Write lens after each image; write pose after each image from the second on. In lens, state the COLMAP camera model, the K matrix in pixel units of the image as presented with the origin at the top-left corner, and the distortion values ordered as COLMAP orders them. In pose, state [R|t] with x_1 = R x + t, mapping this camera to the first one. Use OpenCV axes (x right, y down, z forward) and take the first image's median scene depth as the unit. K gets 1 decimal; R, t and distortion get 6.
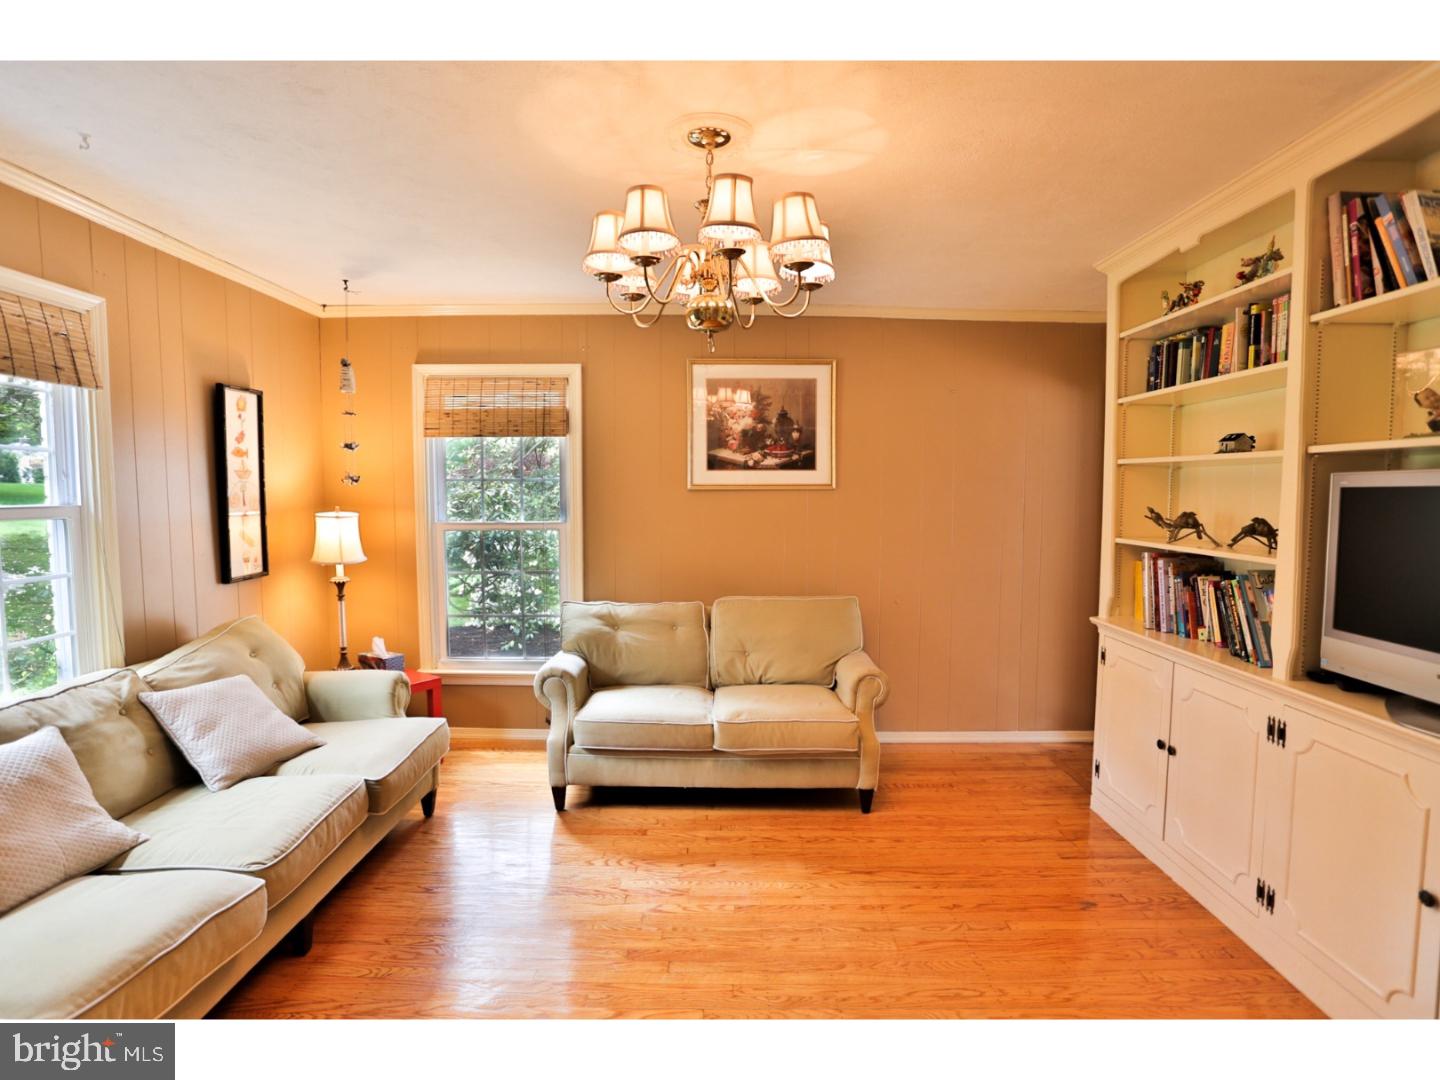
lens RADIAL K [[762.9, 0, 720.0], [0, 762.9, 540.0], [0, 0, 1]] dist [-0.005287, 0.000783]
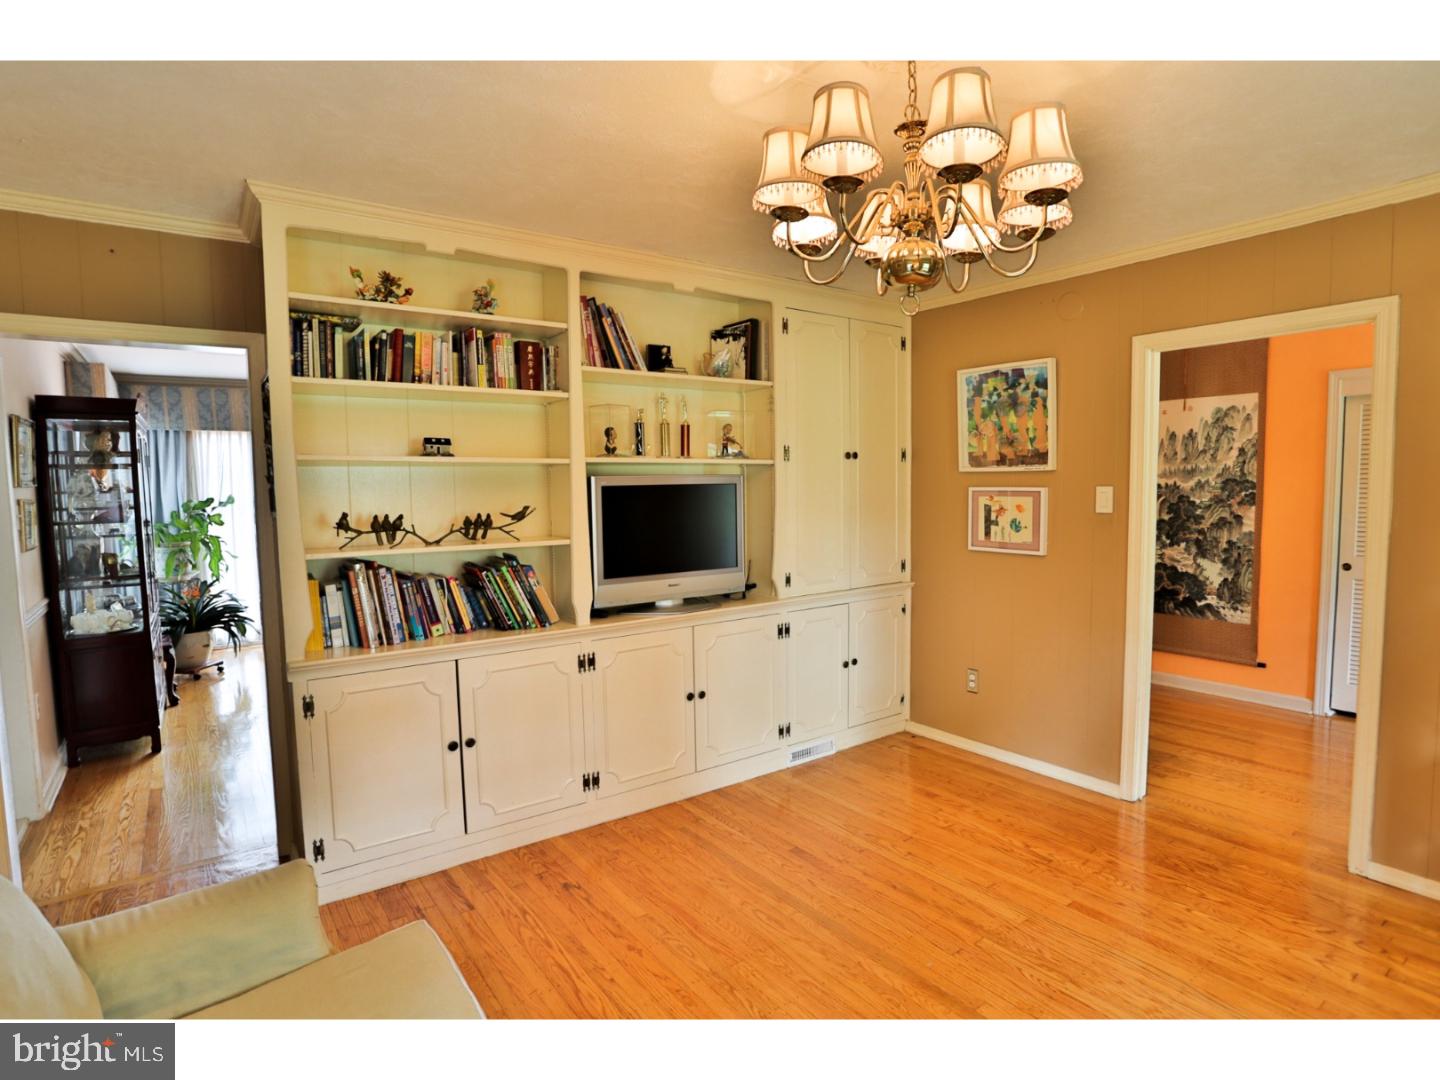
lens RADIAL K [[762.9, 0, 720.0], [0, 762.9, 540.0], [0, 0, 1]] dist [-0.005287, 0.000783]
pose [[-0.588600, -0.058666, 0.806293, -0.442504], [0.063075, 0.990990, 0.118150, -0.101203], [-0.805960, 0.120400, -0.579597, 1.342411]]
